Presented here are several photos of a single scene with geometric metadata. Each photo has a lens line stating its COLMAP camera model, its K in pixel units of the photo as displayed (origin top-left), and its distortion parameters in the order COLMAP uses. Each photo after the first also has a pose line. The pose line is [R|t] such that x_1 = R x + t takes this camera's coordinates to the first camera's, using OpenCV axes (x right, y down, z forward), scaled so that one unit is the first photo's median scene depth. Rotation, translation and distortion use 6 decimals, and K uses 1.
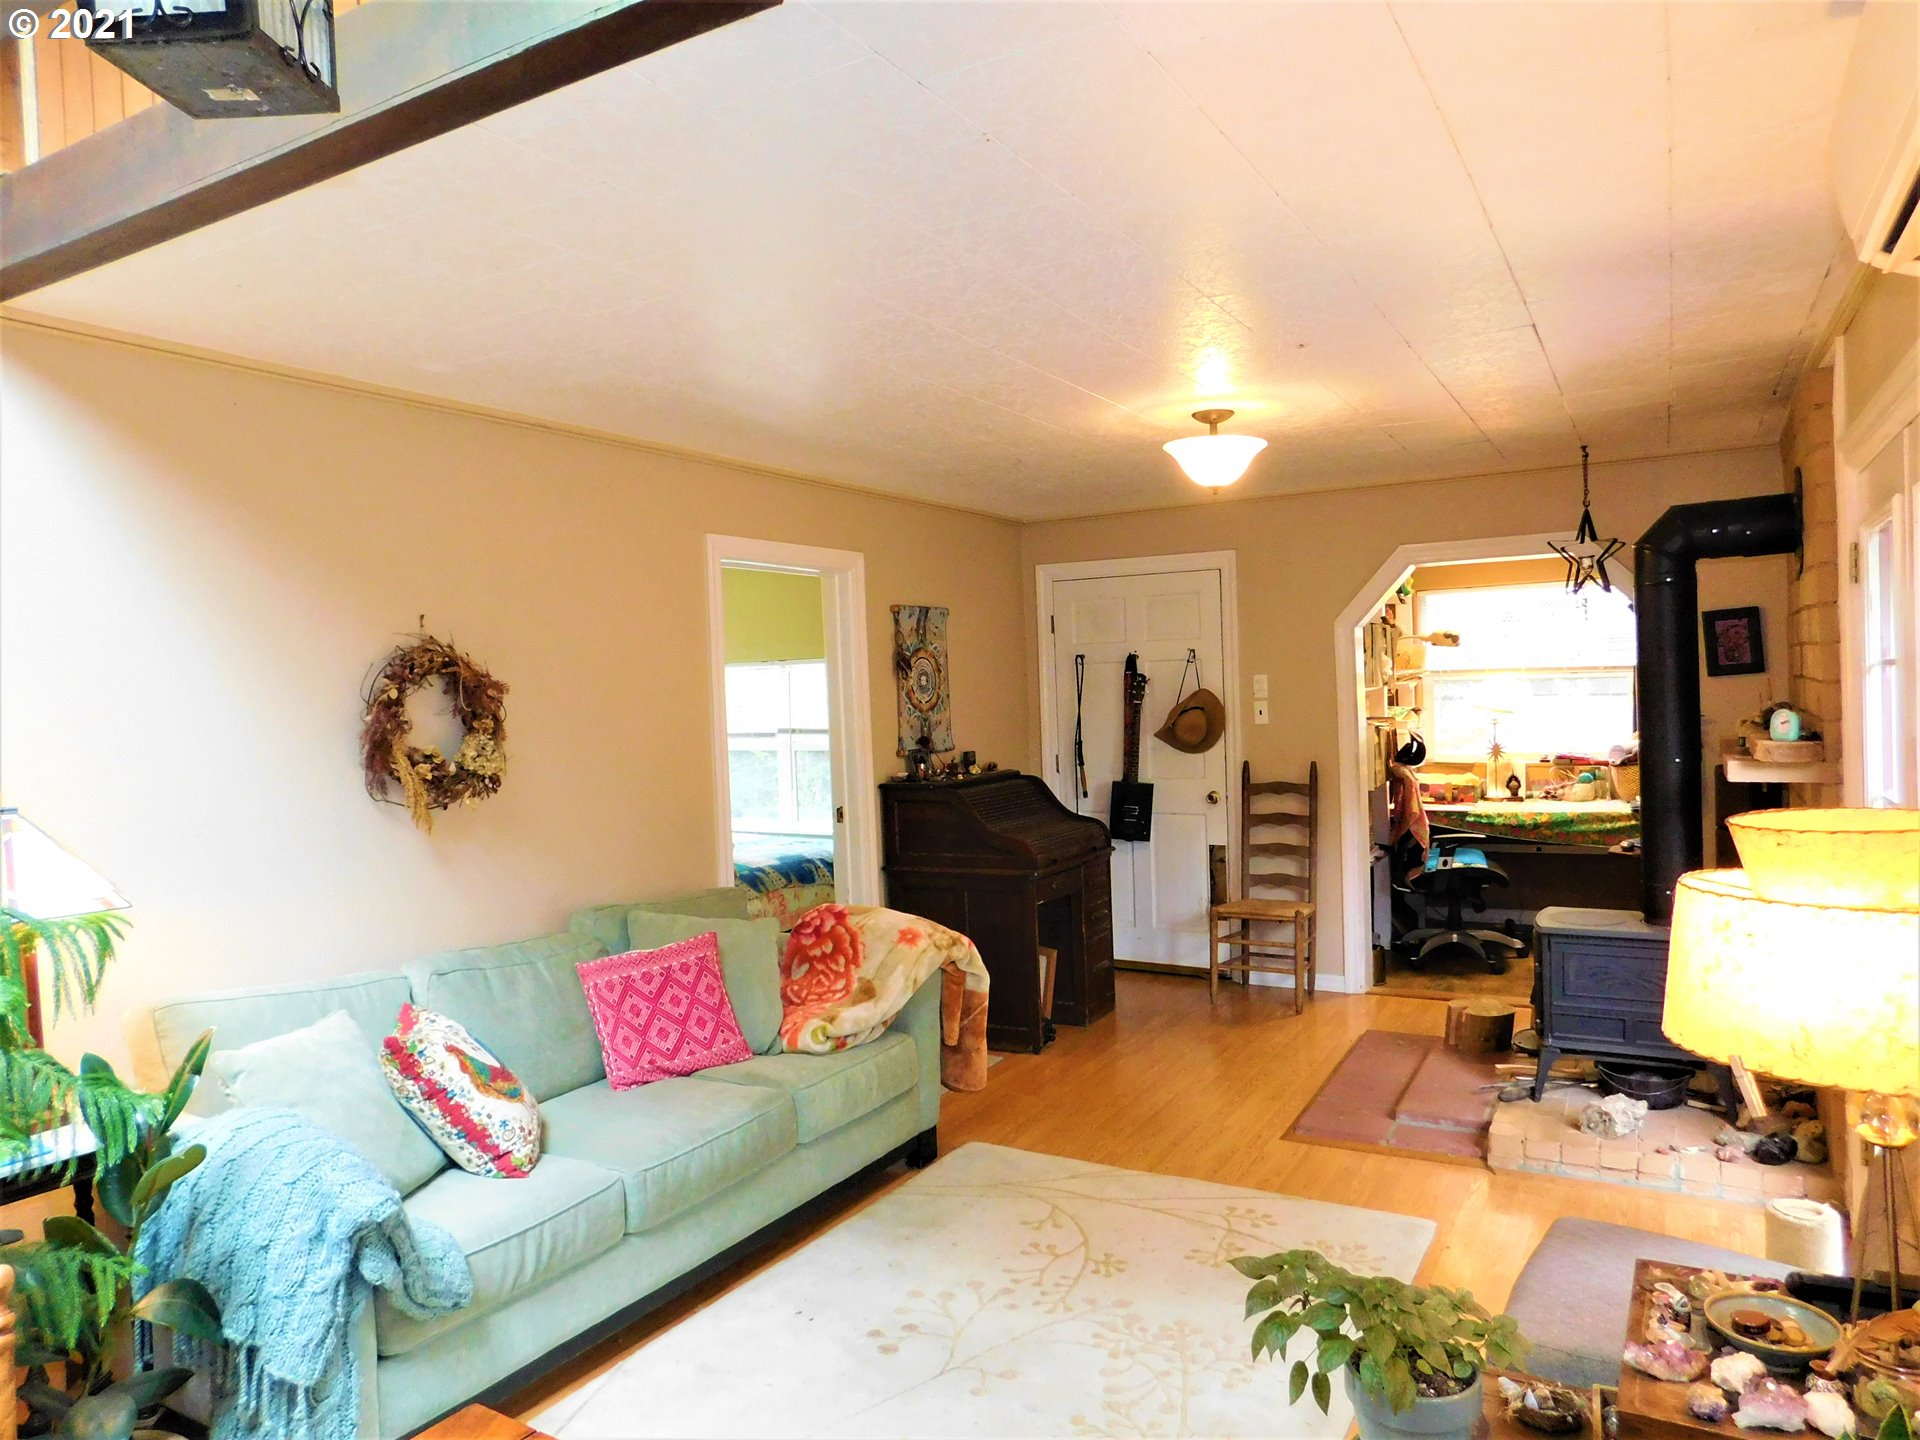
lens RADIAL K [[1272.6, 0, 974.0], [0, 1272.6, 720.1], [0, 0, 1]] dist [-0.051510, 0.030128]
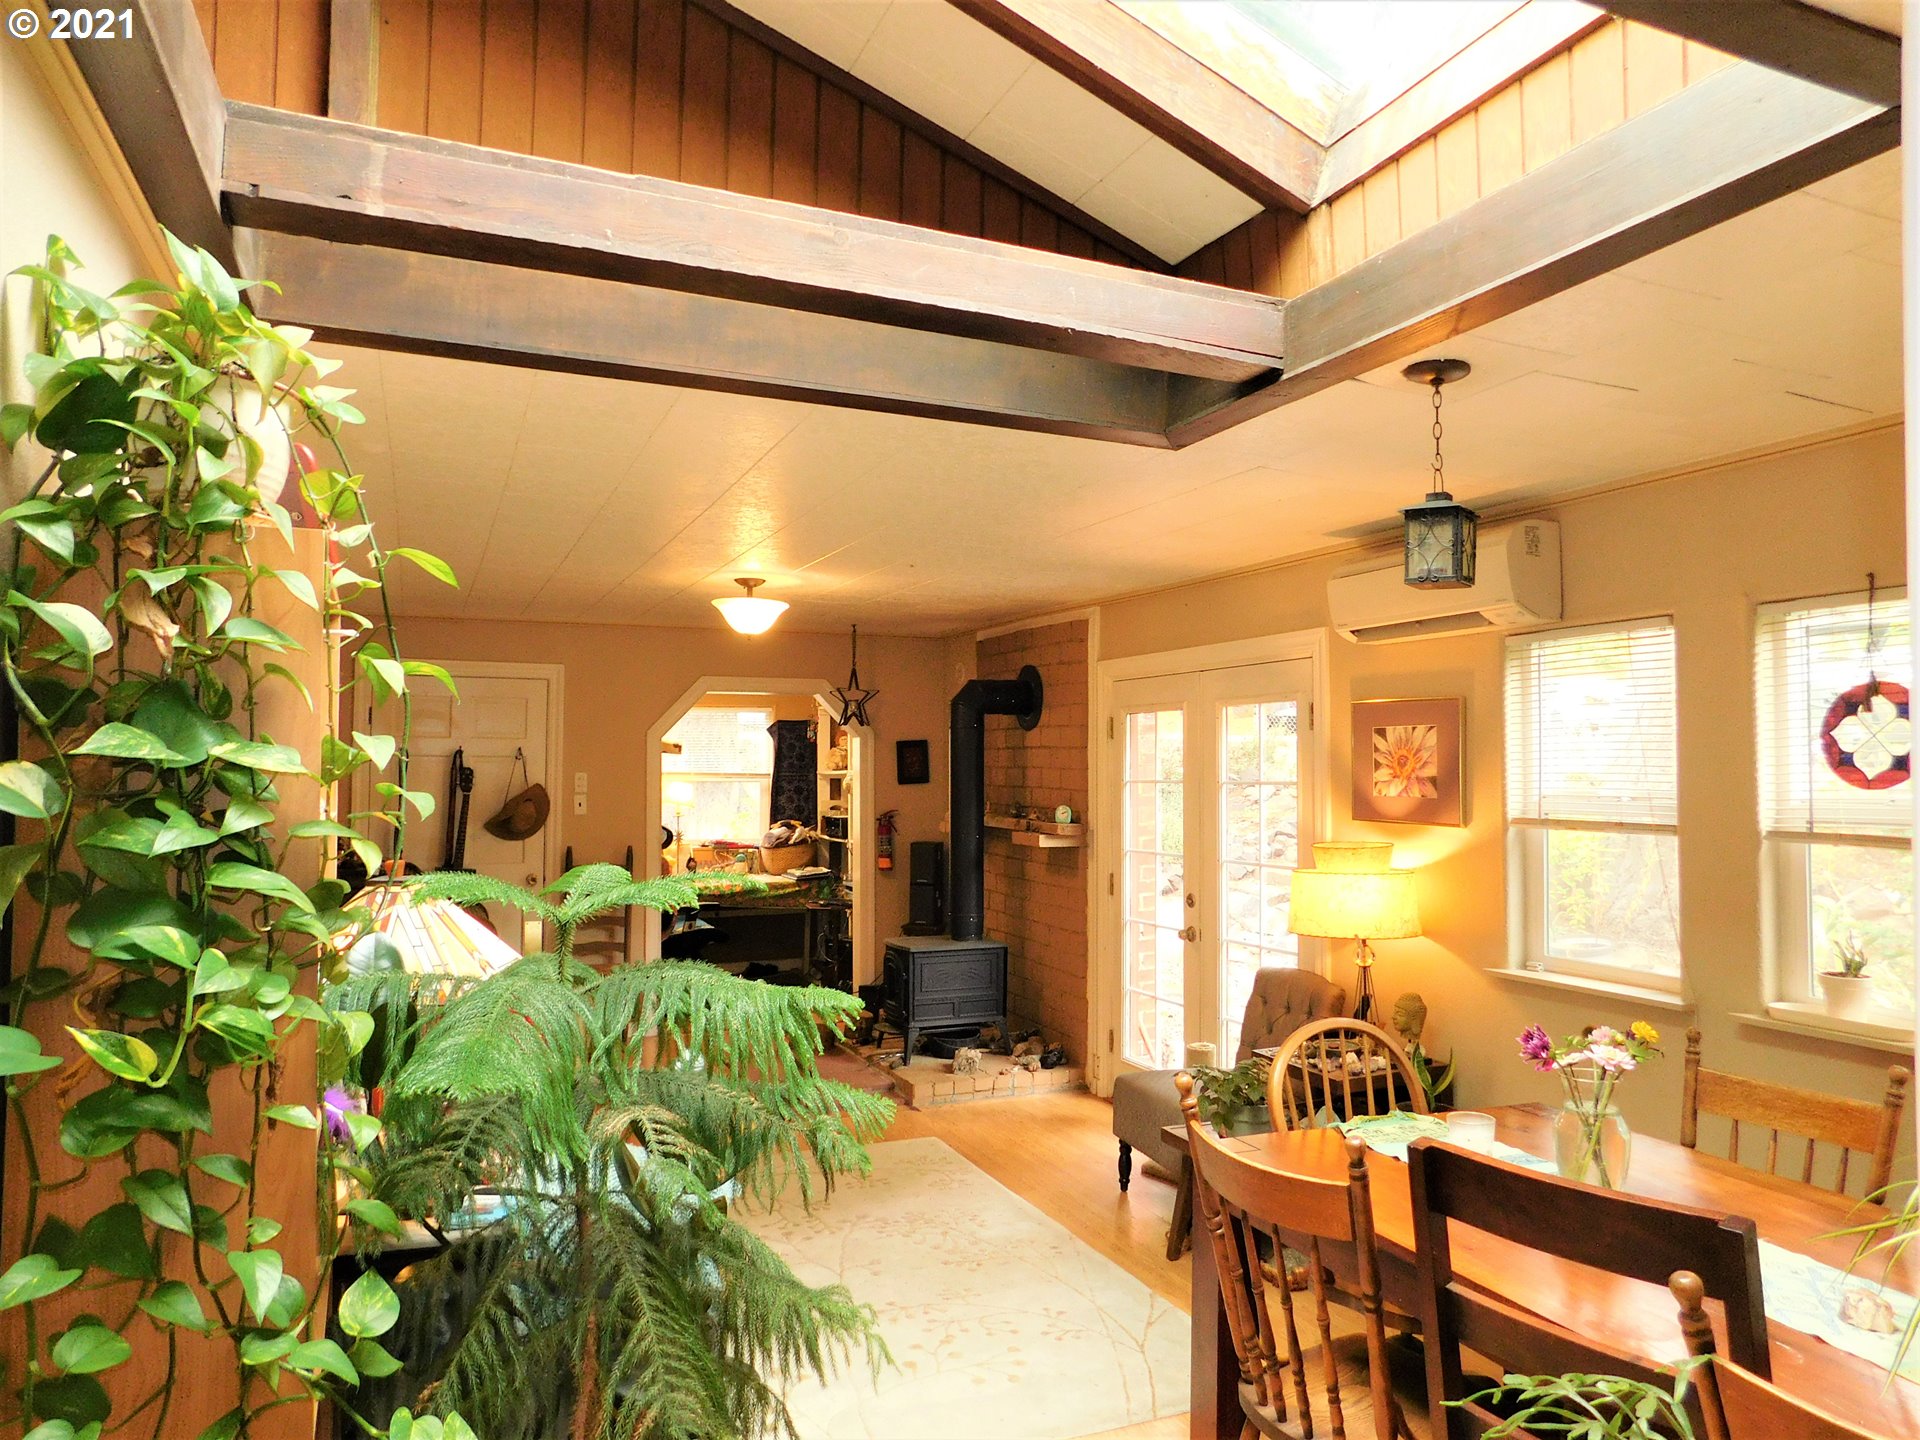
lens RADIAL K [[1272.6, 0, 950.4], [0, 1272.6, 720.2], [0, 0, 1]] dist [-0.051510, 0.030128]
pose [[0.611513, 0.064237, 0.788623, -0.732706], [-0.001918, 0.996816, -0.079709, 0.012677], [-0.791232, 0.047230, 0.609689, 0.016815]]
